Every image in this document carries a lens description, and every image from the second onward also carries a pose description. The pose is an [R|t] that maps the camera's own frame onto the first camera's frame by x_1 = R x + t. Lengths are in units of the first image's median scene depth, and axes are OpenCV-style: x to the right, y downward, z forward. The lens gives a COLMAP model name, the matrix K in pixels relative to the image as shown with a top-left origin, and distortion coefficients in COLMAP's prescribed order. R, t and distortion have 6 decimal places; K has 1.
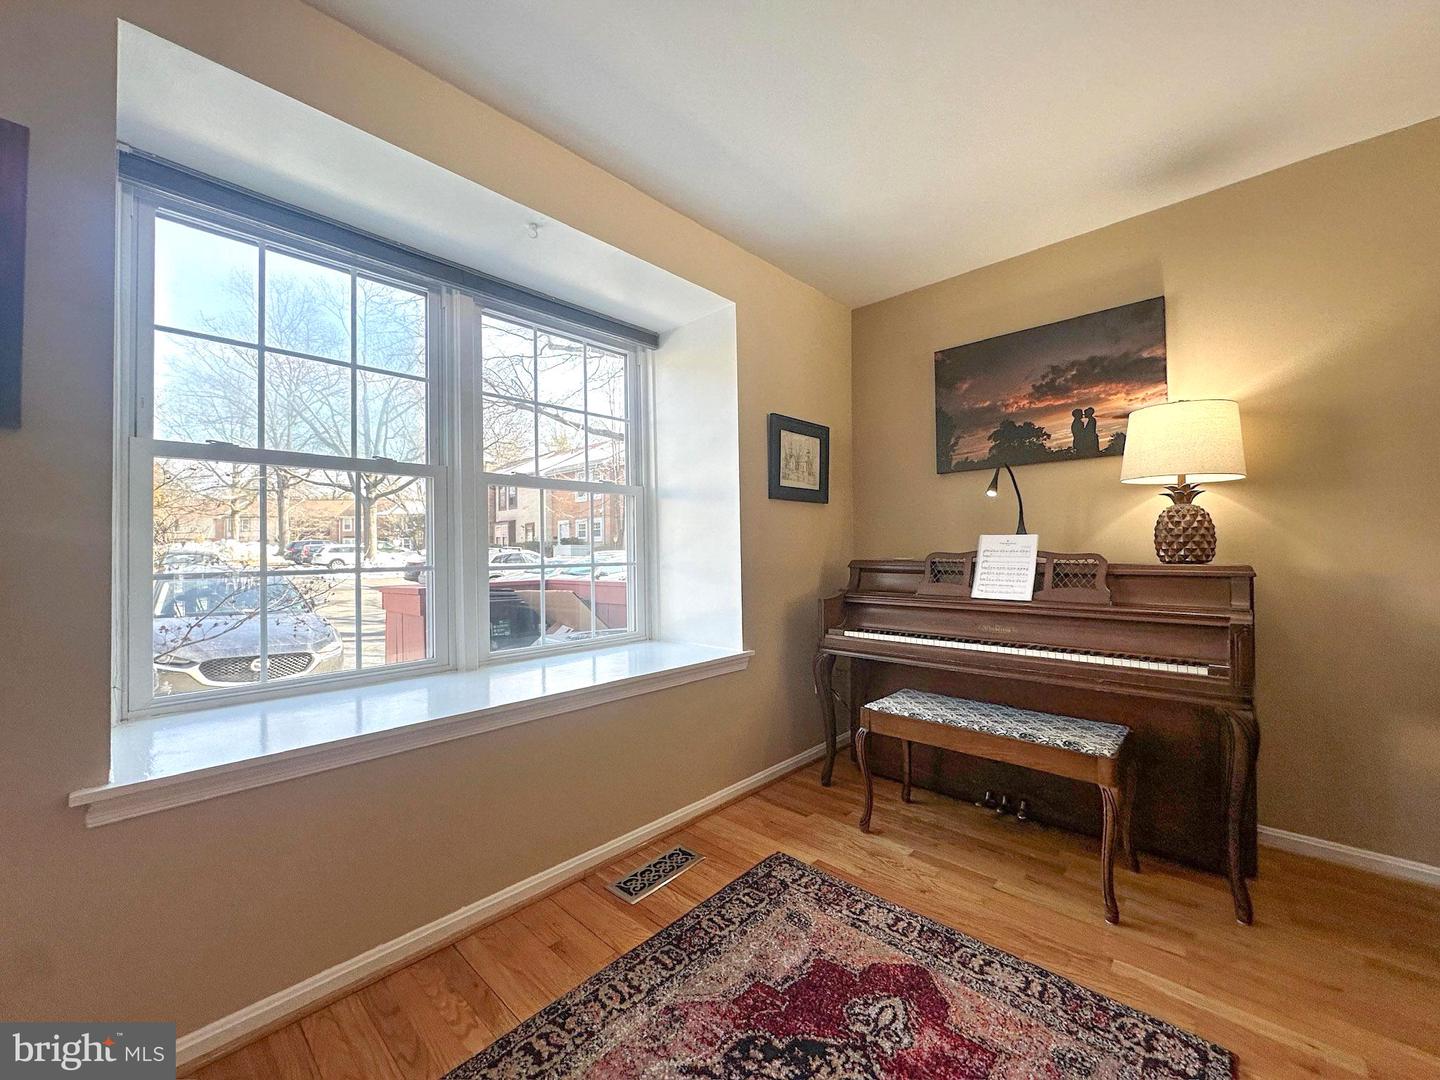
lens RADIAL K [[570.7, 0, 720.0], [0, 570.7, 540.0], [0, 0, 1]] dist [-0.000187, -0.000004]
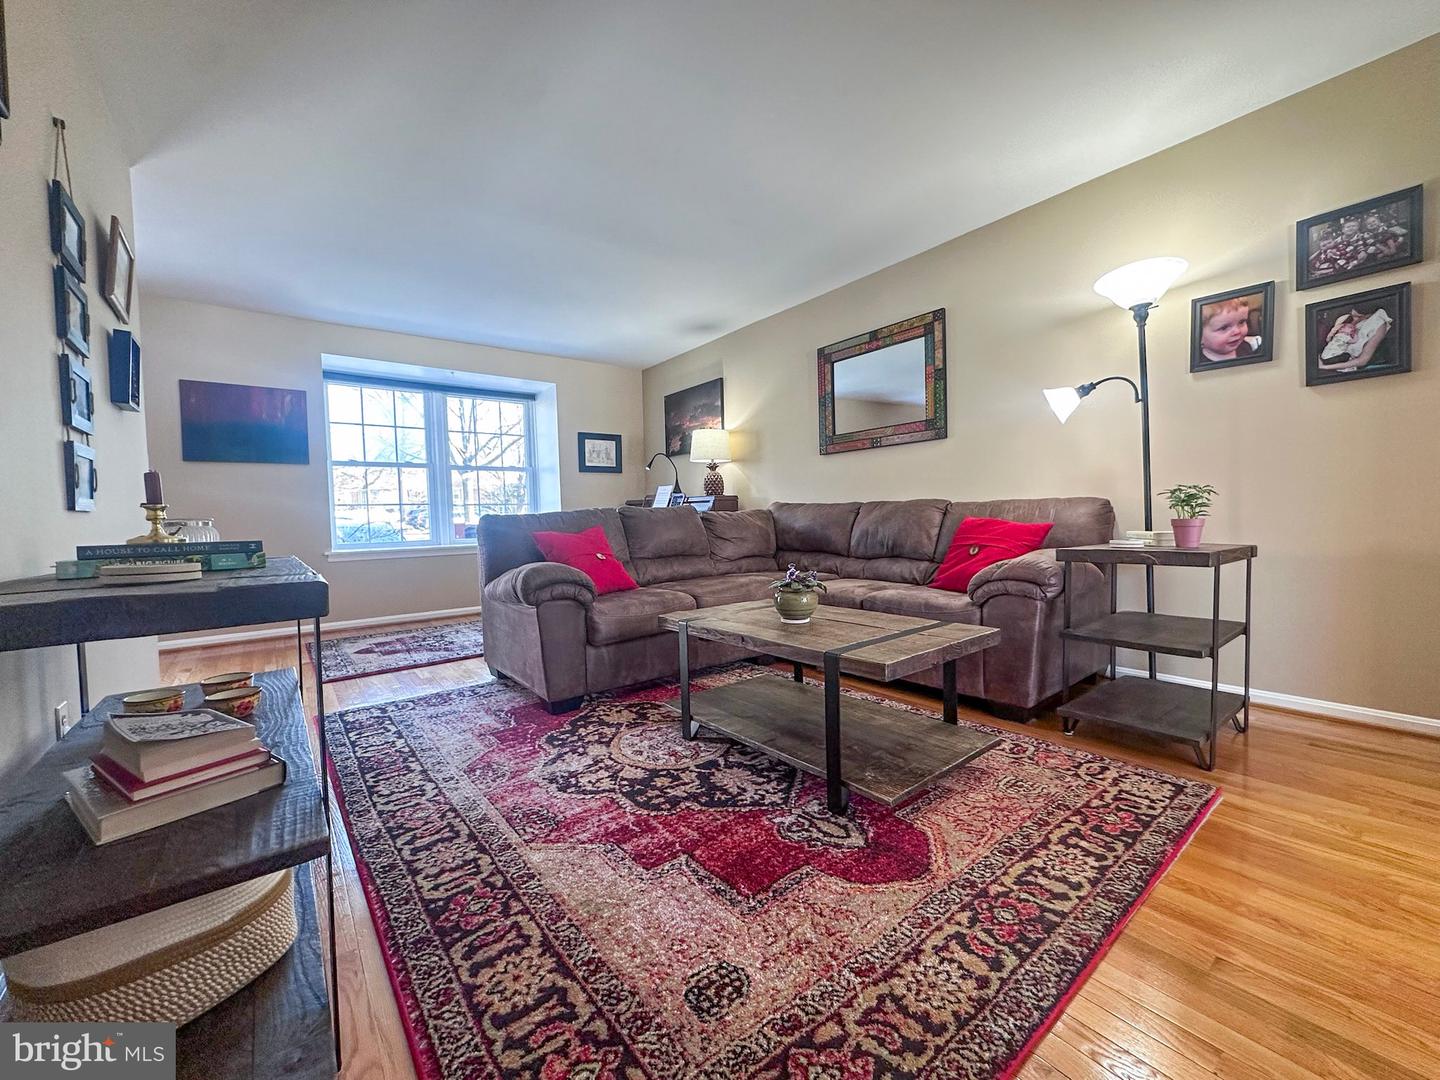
lens RADIAL K [[573.7, 0, 720.0], [0, 573.7, 540.0], [0, 0, 1]] dist [-0.005046, 0.001041]
pose [[0.988022, -0.006623, -0.154173, 0.960969], [0.016280, 0.997977, 0.061459, 0.060404], [0.153454, -0.063233, 0.986131, -1.089798]]
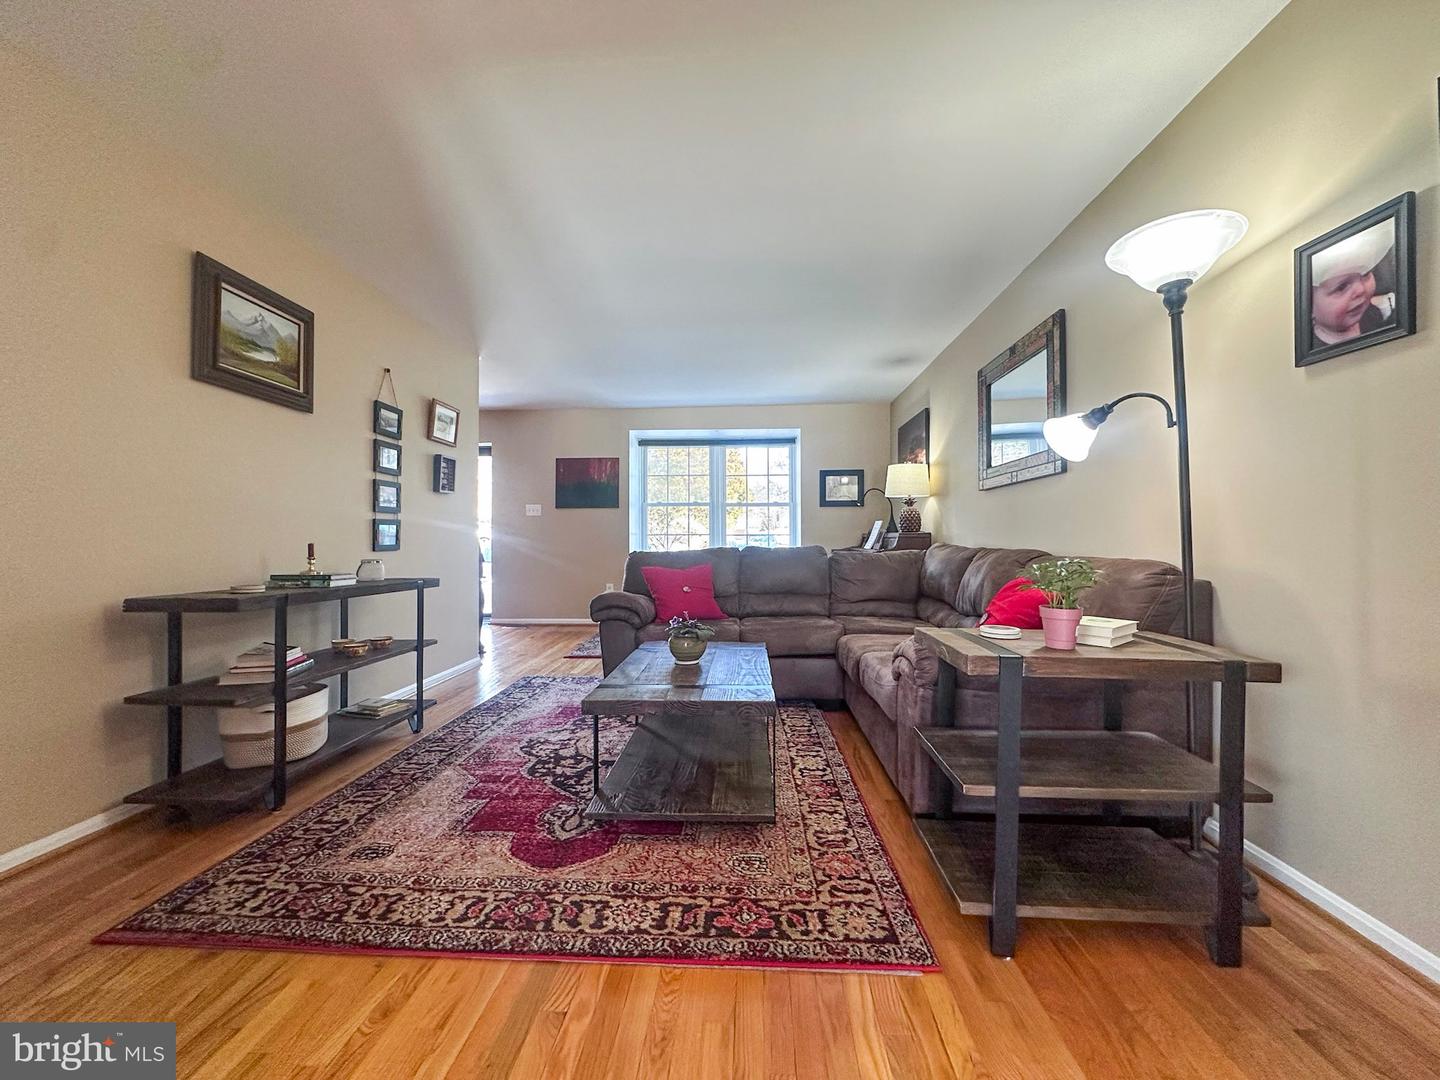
lens RADIAL K [[573.7, 0, 720.0], [0, 573.7, 540.0], [0, 0, 1]] dist [-0.005046, 0.001041]
pose [[0.639618, 0.010252, -0.768624, 1.664129], [0.008896, 0.999745, 0.020738, 0.011747], [0.768641, -0.020102, 0.639364, -0.837216]]
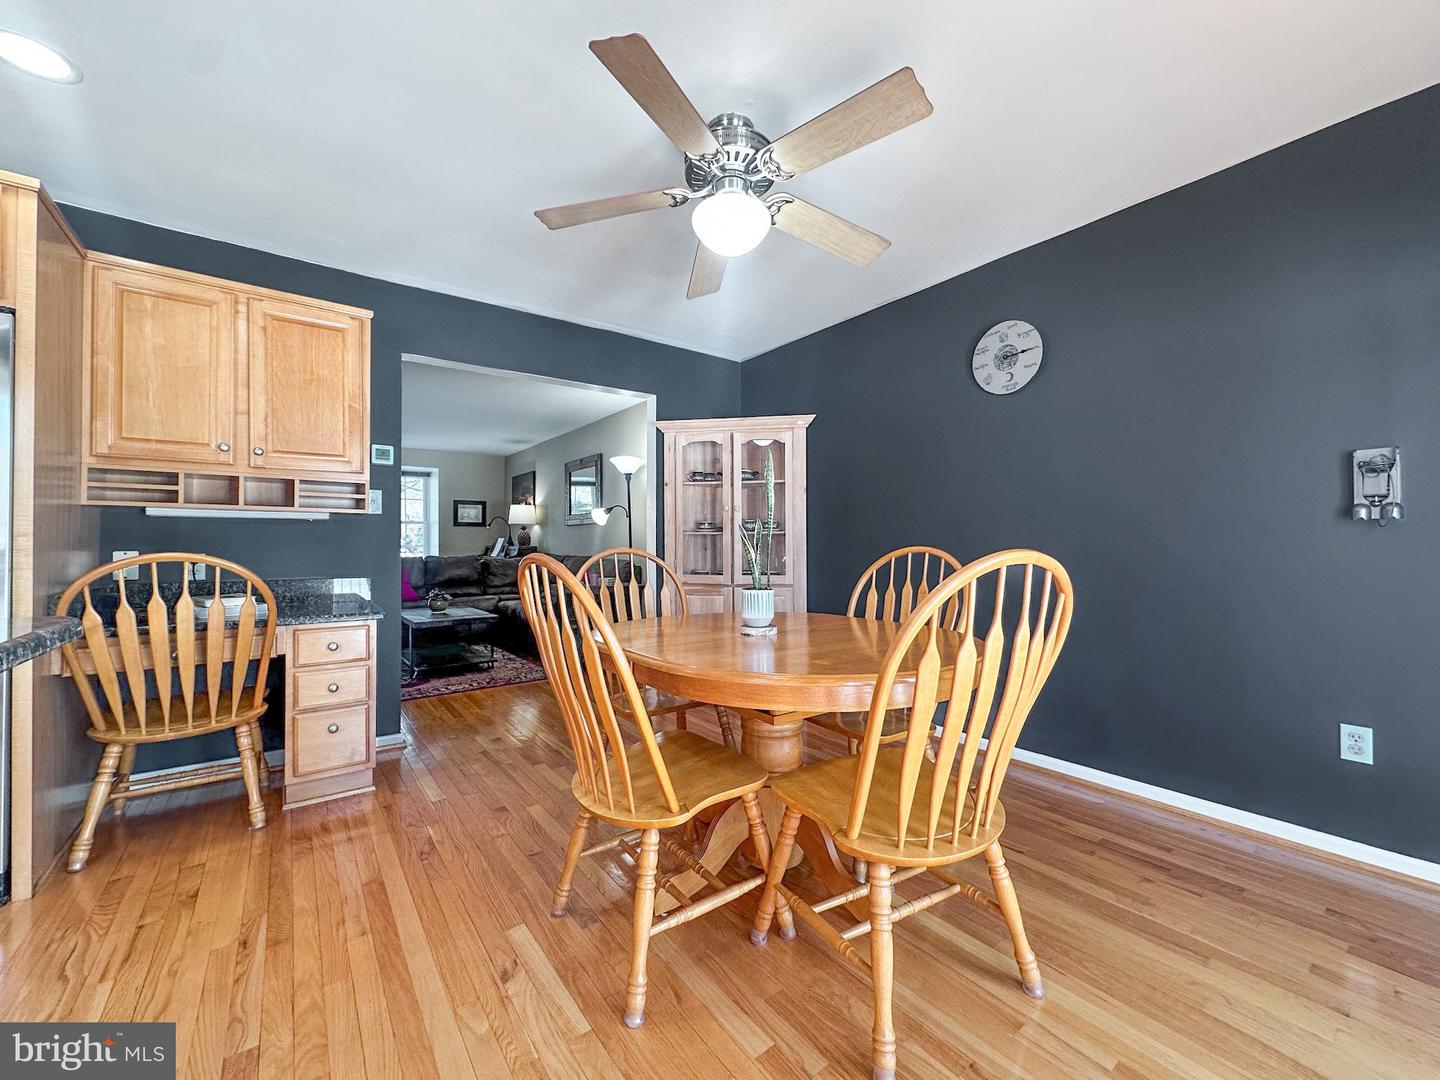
lens RADIAL K [[573.7, 0, 720.0], [0, 573.7, 540.0], [0, 0, 1]] dist [-0.005046, 0.001041]
pose [[0.985690, 0.008644, -0.168347, 2.156643], [-0.006823, 0.999912, 0.011393, -0.042120], [0.168430, -0.010081, 0.985662, -1.974491]]
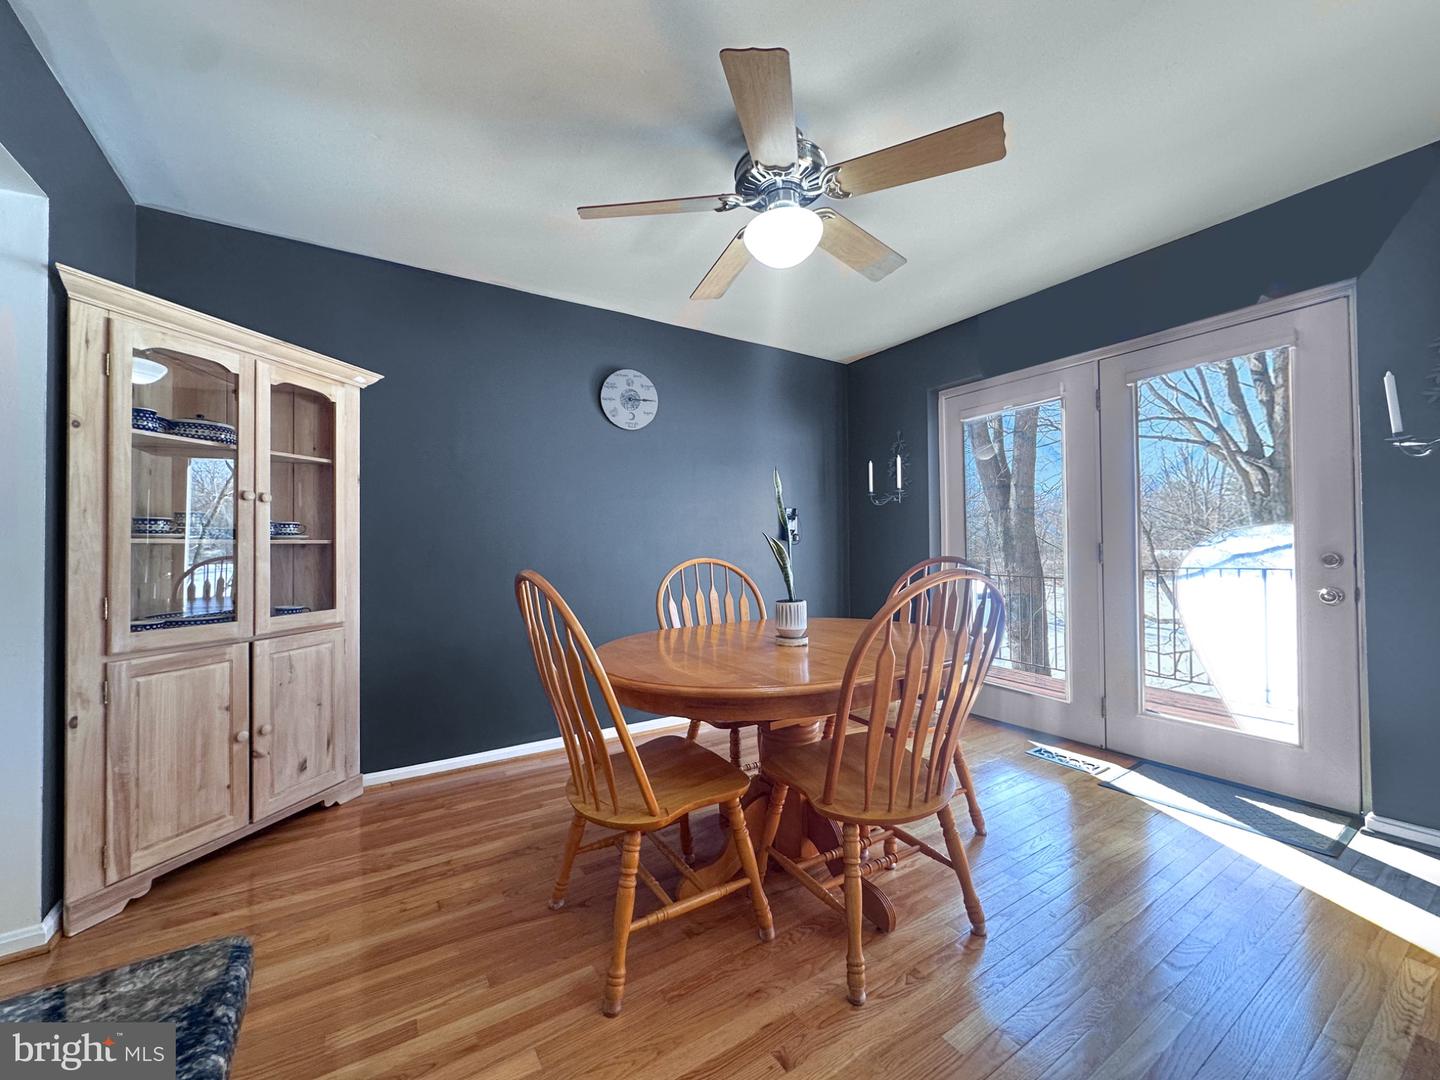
lens RADIAL K [[573.7, 0, 720.0], [0, 573.7, 540.0], [0, 0, 1]] dist [-0.005046, 0.001041]
pose [[0.245565, 0.020892, 0.969155, 1.325959], [-0.009307, 0.999772, -0.019194, -0.036784], [-0.969336, -0.004306, 0.245703, -1.350642]]
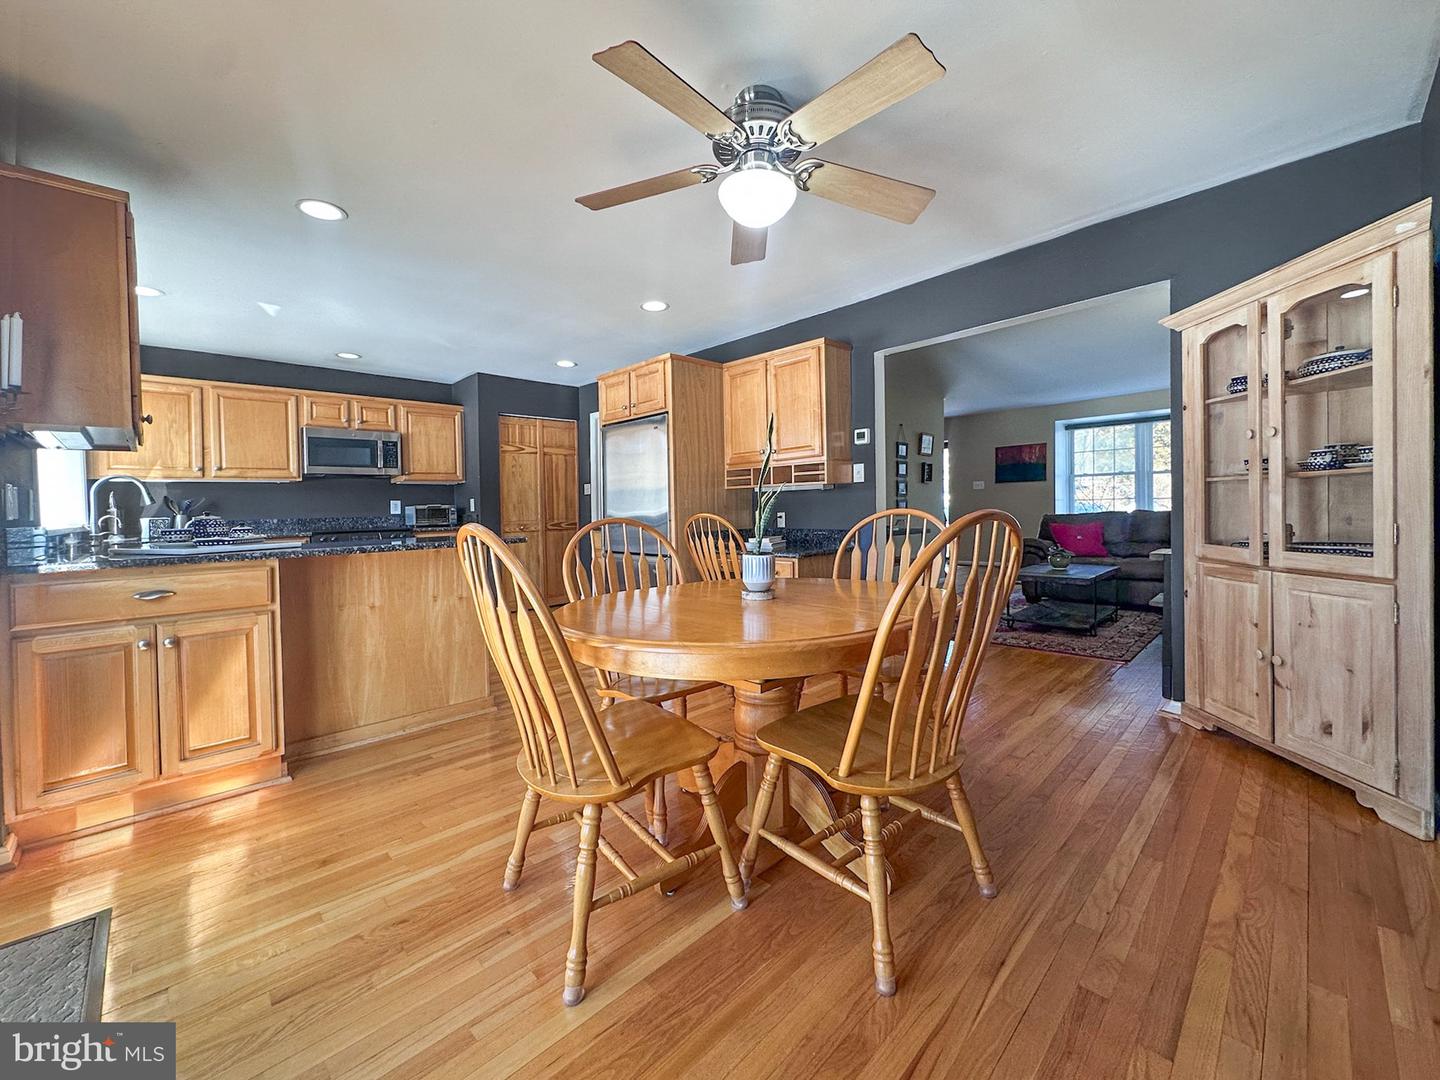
lens RADIAL K [[573.7, 0, 720.0], [0, 573.7, 540.0], [0, 0, 1]] dist [-0.005046, 0.001041]
pose [[-0.044889, 0.069170, -0.996594, 2.814118], [0.042267, 0.996838, 0.067283, -0.040934], [0.998097, -0.039103, -0.047671, -1.287098]]
